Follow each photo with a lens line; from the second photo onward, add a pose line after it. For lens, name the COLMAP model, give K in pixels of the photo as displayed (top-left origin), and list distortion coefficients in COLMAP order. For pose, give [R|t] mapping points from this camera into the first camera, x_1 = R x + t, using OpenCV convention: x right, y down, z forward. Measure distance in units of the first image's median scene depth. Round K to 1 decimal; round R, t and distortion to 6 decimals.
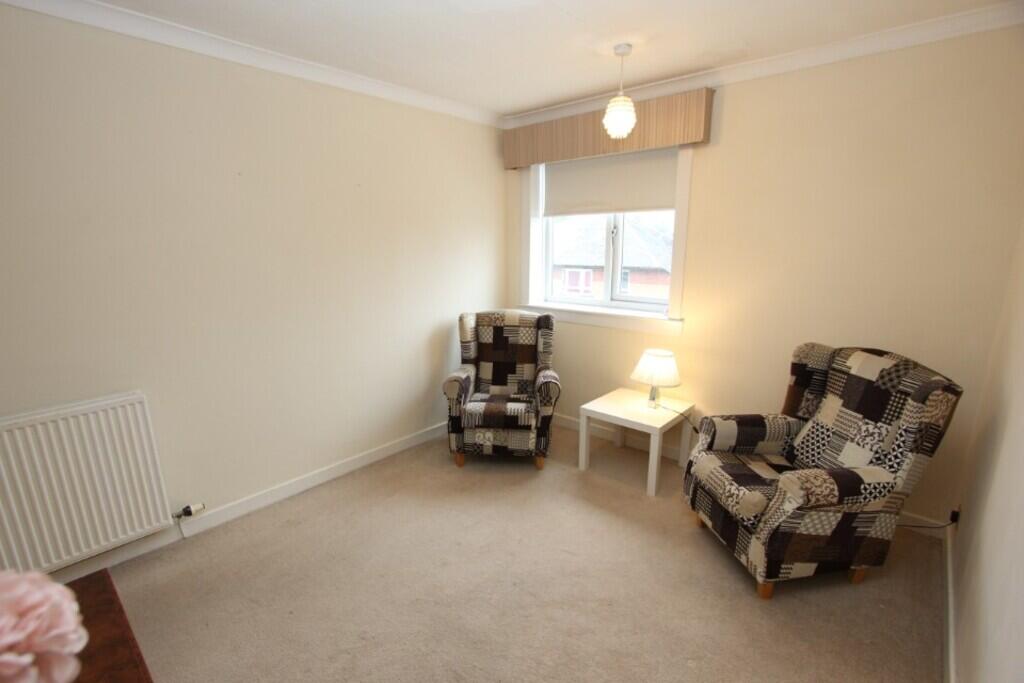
lens RADIAL K [[470.3, 0, 503.3], [0, 470.3, 354.0], [0, 0, 1]] dist [-0.027002, -0.000067]
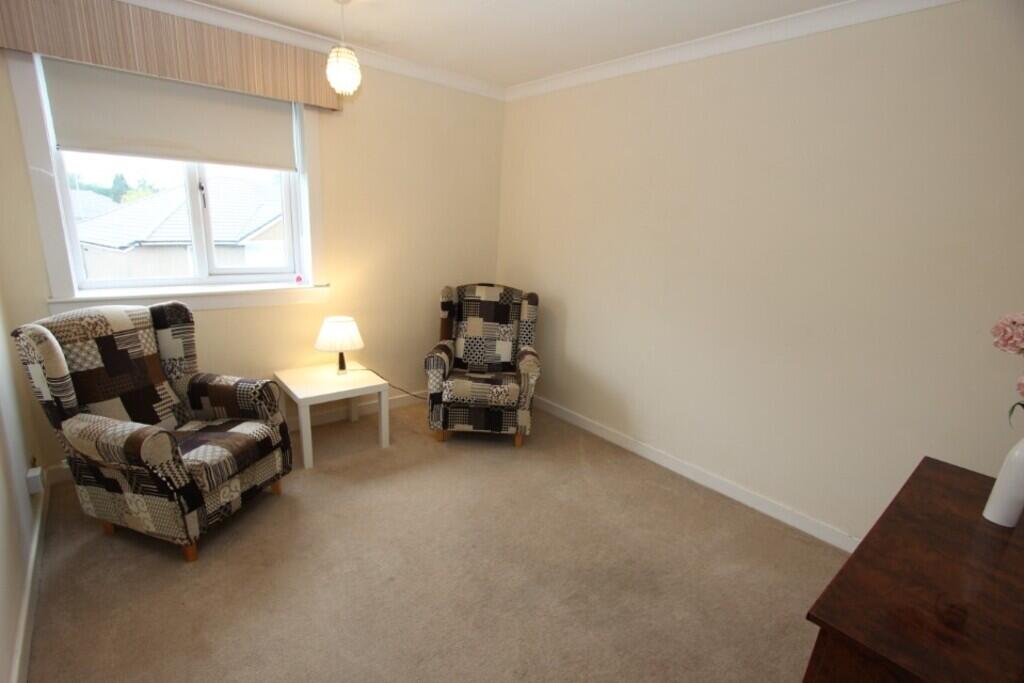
lens RADIAL K [[470.3, 0, 503.3], [0, 470.3, 354.0], [0, 0, 1]] dist [-0.027002, -0.000067]
pose [[0.143864, -0.253782, 0.956503, -0.580951], [0.174120, 0.957970, 0.227983, -0.096361], [-0.974159, 0.133747, 0.182006, 0.471763]]
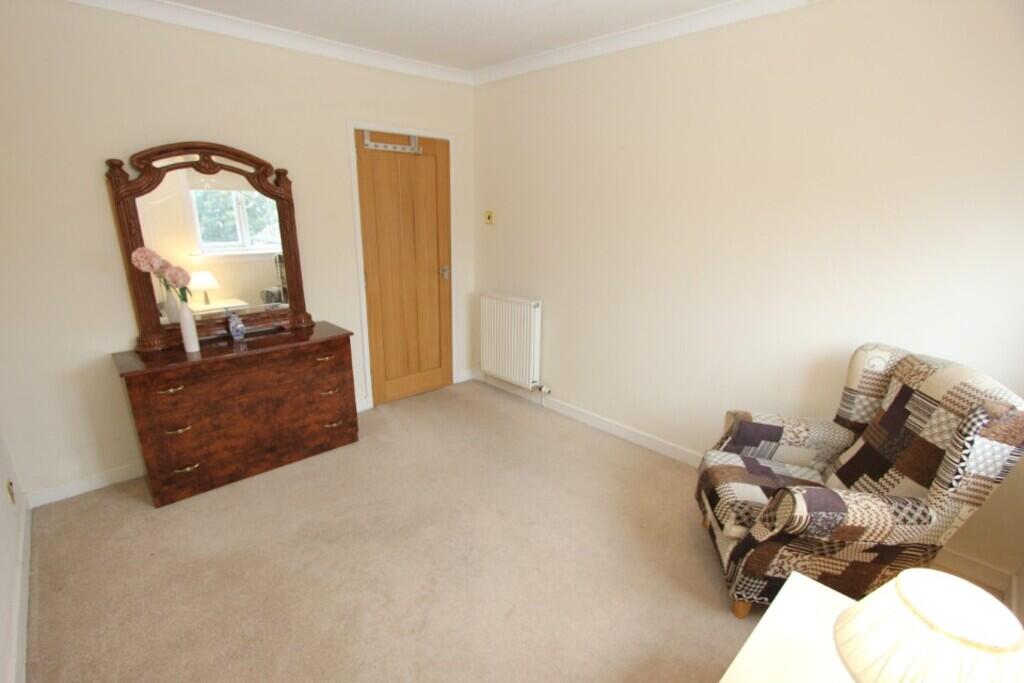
lens RADIAL K [[470.3, 0, 503.3], [0, 470.3, 354.0], [0, 0, 1]] dist [-0.027002, -0.000067]
pose [[-0.085317, 0.303853, -0.948891, 0.567733], [-0.248182, 0.915865, 0.315592, -0.162816], [0.964949, 0.262423, -0.002728, 0.661193]]
